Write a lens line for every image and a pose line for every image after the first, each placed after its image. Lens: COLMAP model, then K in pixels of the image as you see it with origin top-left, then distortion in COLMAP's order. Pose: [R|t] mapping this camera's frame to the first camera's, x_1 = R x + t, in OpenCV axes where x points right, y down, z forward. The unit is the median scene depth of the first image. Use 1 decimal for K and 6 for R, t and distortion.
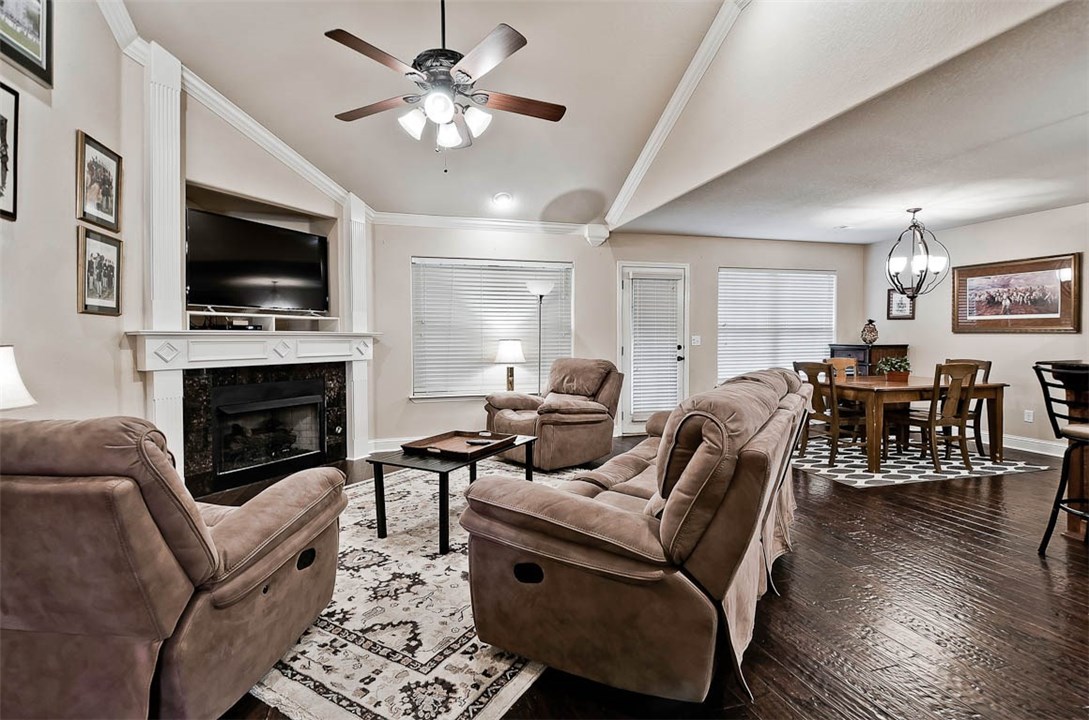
lens RADIAL K [[482.4, 0, 511.4], [0, 482.4, 347.7], [0, 0, 1]] dist [-0.005718, -0.003331]
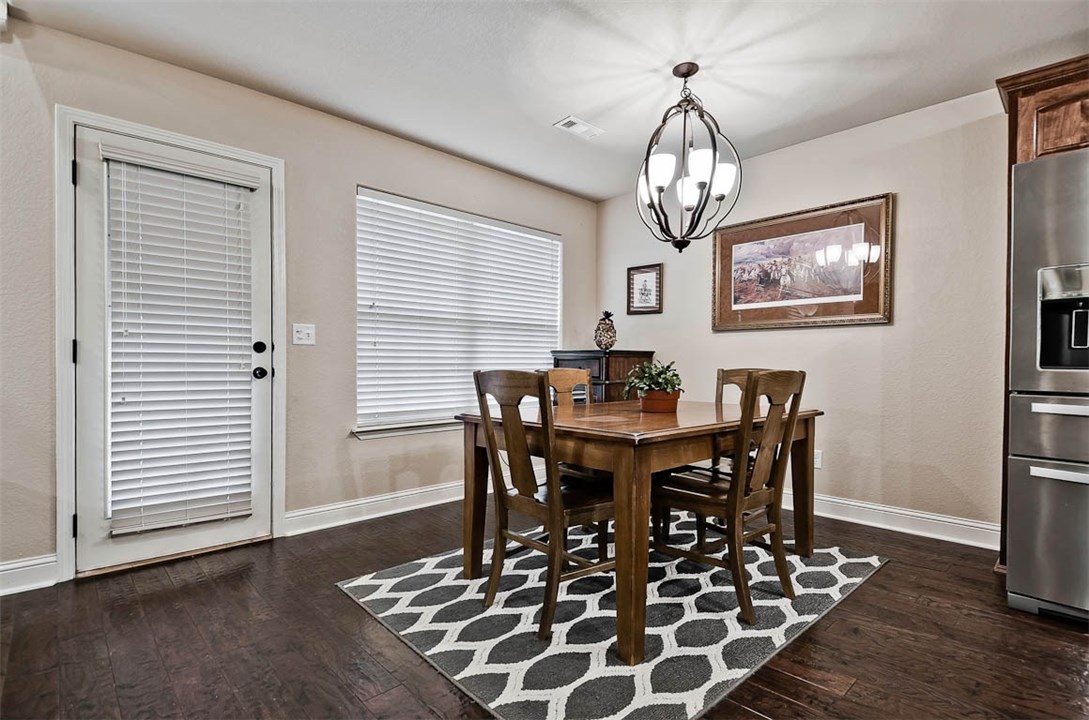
lens RADIAL K [[507.1, 0, 521.1], [0, 507.1, 376.9], [0, 0, 1]] dist [0.000222, -0.002145]
pose [[0.878542, -0.005197, 0.477636, 0.388039], [0.001999, 0.999972, 0.007204, 0.026656], [-0.477661, -0.005374, 0.878528, 0.551537]]
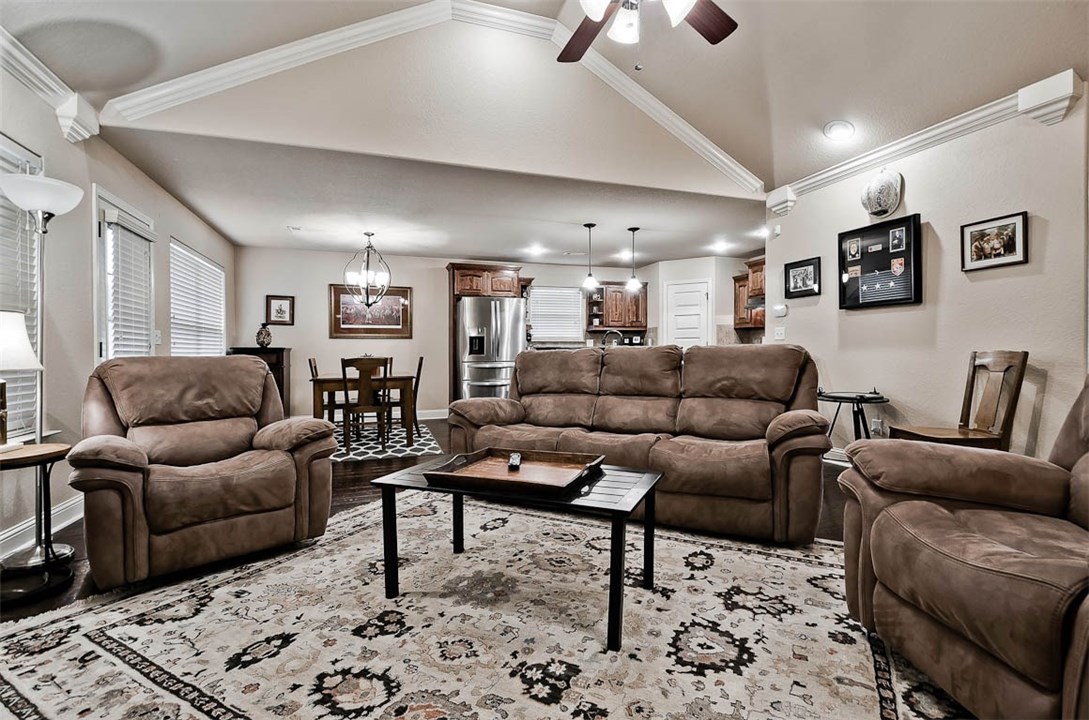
lens RADIAL K [[507.1, 0, 547.3], [0, 507.1, 355.5], [0, 0, 1]] dist [0.000222, -0.002145]
pose [[-0.070584, -0.002131, 0.997504, -0.433873], [0.027790, 0.999605, 0.004102, 0.026041], [-0.997119, 0.028011, -0.070497, 0.568079]]
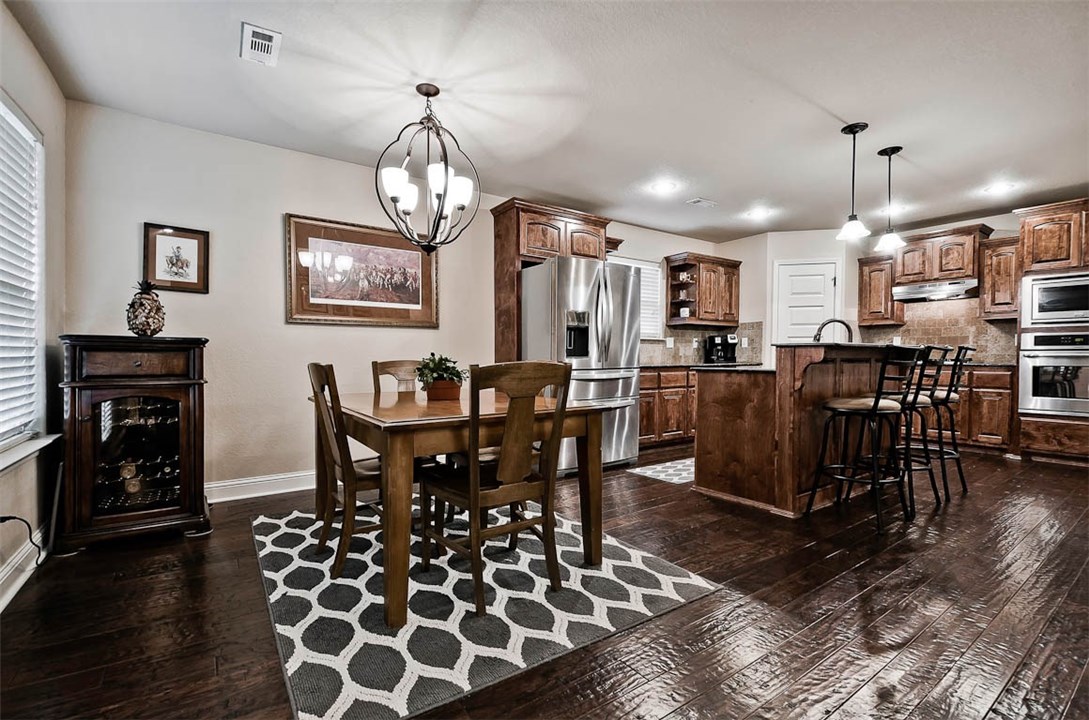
lens RADIAL K [[482.4, 0, 558.1], [0, 482.4, 382.1], [0, 0, 1]] dist [-0.005718, -0.003331]
pose [[-0.365265, -0.045909, 0.929771, 0.227992], [0.020485, 0.998145, 0.057333, 0.019307], [-0.930678, 0.039988, -0.363647, 0.958118]]
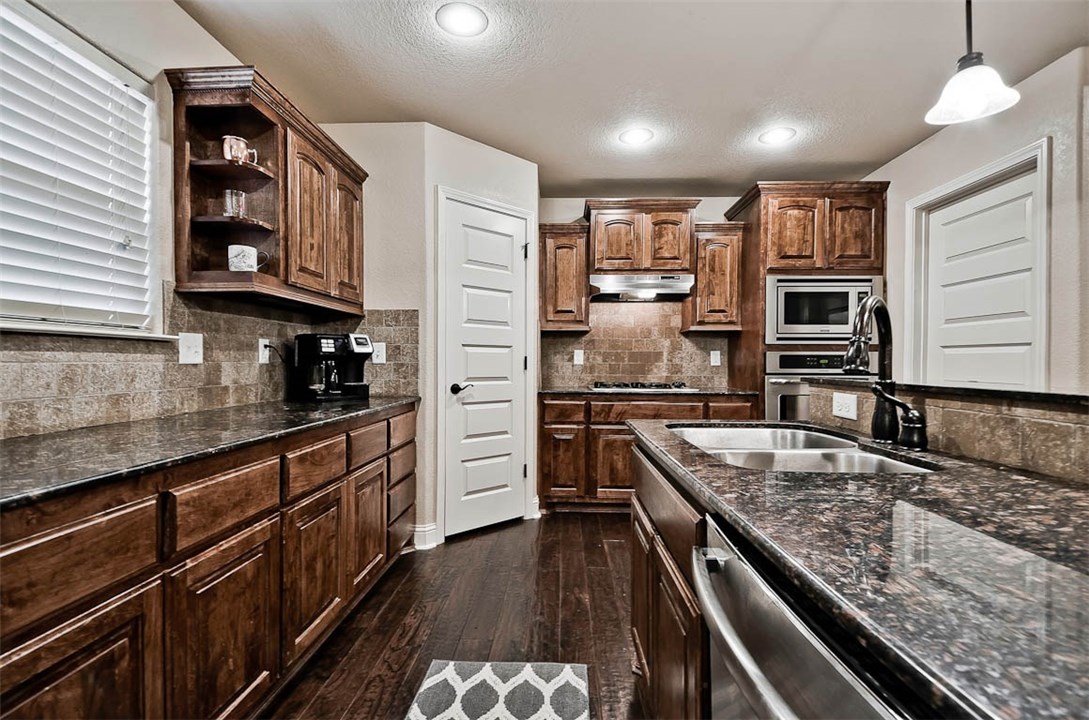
lens RADIAL K [[482.4, 0, 525.1], [0, 482.4, 390.6], [0, 0, 1]] dist [-0.005718, -0.003331]
pose [[-0.952995, -0.023166, 0.302099, 0.814995], [-0.001134, 0.997339, 0.072901, 0.002914], [-0.302984, 0.069132, -0.950485, 0.585204]]
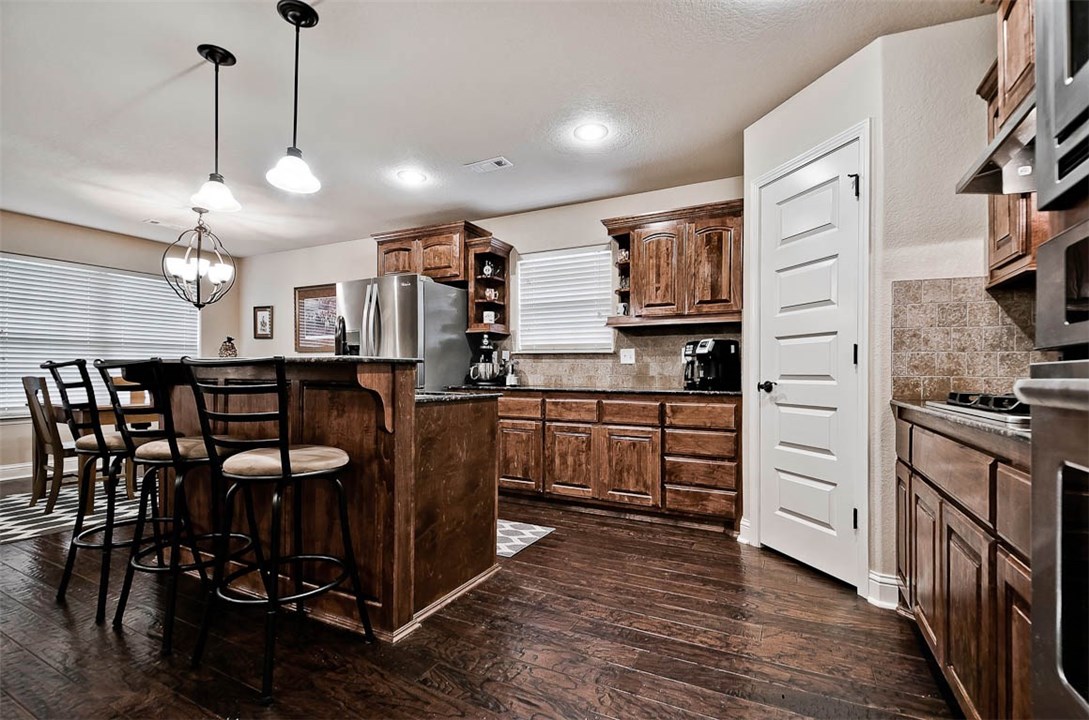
lens RADIAL K [[482.4, 0, 536.6], [0, 482.4, 365.0], [0, 0, 1]] dist [-0.005718, -0.003331]
pose [[0.655818, 0.016435, 0.754740, 0.518260], [0.007684, 0.999566, -0.028443, 0.031141], [-0.754880, 0.024453, 0.655407, -0.058183]]
